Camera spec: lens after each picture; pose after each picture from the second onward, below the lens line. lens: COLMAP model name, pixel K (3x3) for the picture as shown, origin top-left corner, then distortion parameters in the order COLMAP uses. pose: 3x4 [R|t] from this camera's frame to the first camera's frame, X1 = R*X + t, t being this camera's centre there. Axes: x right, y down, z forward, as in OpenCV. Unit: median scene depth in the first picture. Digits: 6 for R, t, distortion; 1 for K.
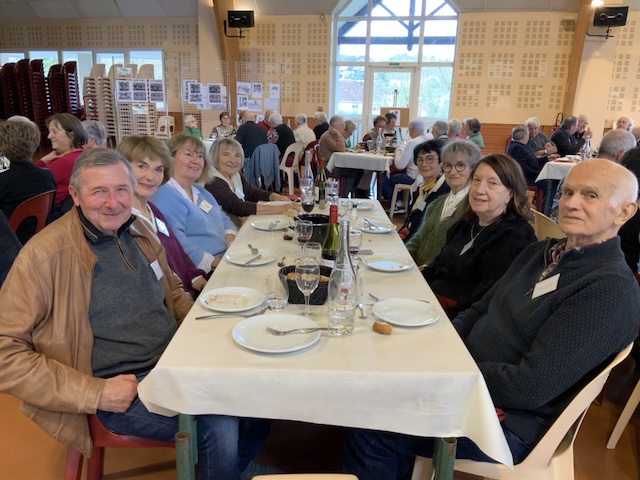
lens RADIAL K [[529.8, 0, 313.3], [0, 529.8, 241.6], [0, 0, 1]] dist [0.064837, -0.120090]
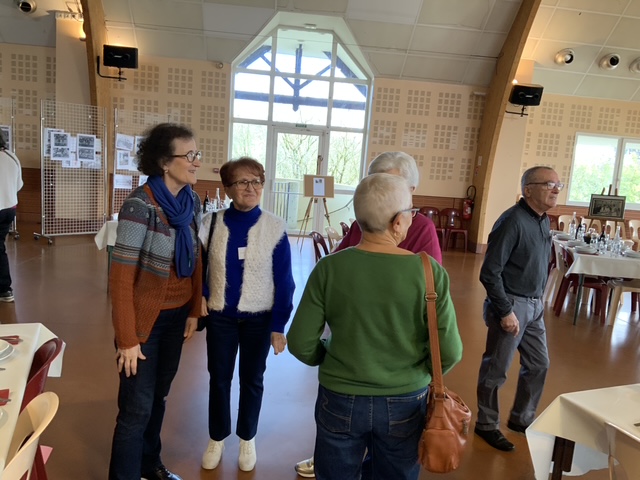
lens RADIAL K [[529.8, 0, 315.2], [0, 529.8, 251.4], [0, 0, 1]] dist [0.064837, -0.120090]
pose [[0.928658, -0.021050, 0.370340, -0.166880], [0.047925, 0.996829, -0.063517, -0.065995], [-0.367828, 0.076734, 0.926722, 0.184828]]
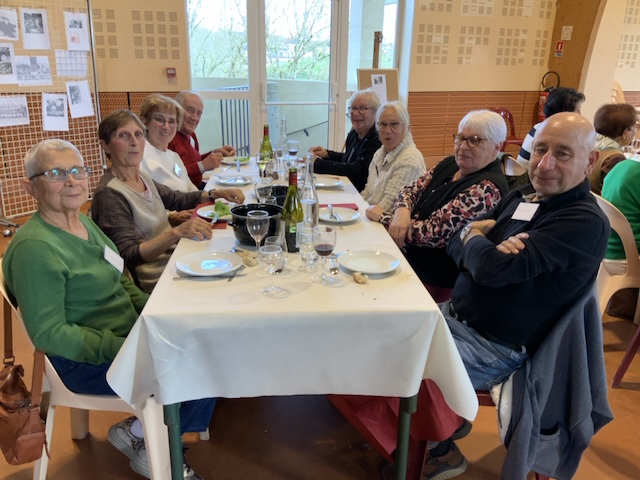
lens RADIAL K [[529.8, 0, 321.3], [0, 529.8, 241.3], [0, 0, 1]] dist [0.064837, -0.120090]
pose [[0.786076, -0.212343, 0.580512, -0.198120], [0.157918, 0.976966, 0.143523, -0.162433], [-0.597617, -0.021147, 0.801503, 0.583711]]
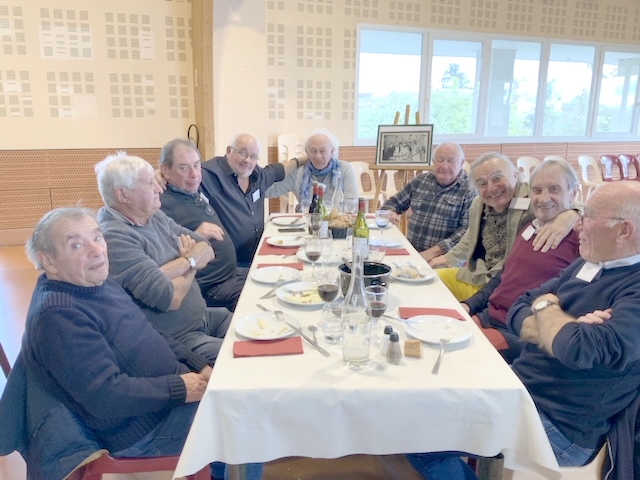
lens RADIAL K [[529.8, 0, 319.2], [0, 529.8, 240.9], [0, 0, 1]] dist [0.064837, -0.120090]
pose [[0.790247, -0.161027, 0.591253, 0.203790], [0.168084, 0.984810, 0.043558, -0.115345], [-0.589286, 0.064959, 0.805309, 0.449120]]
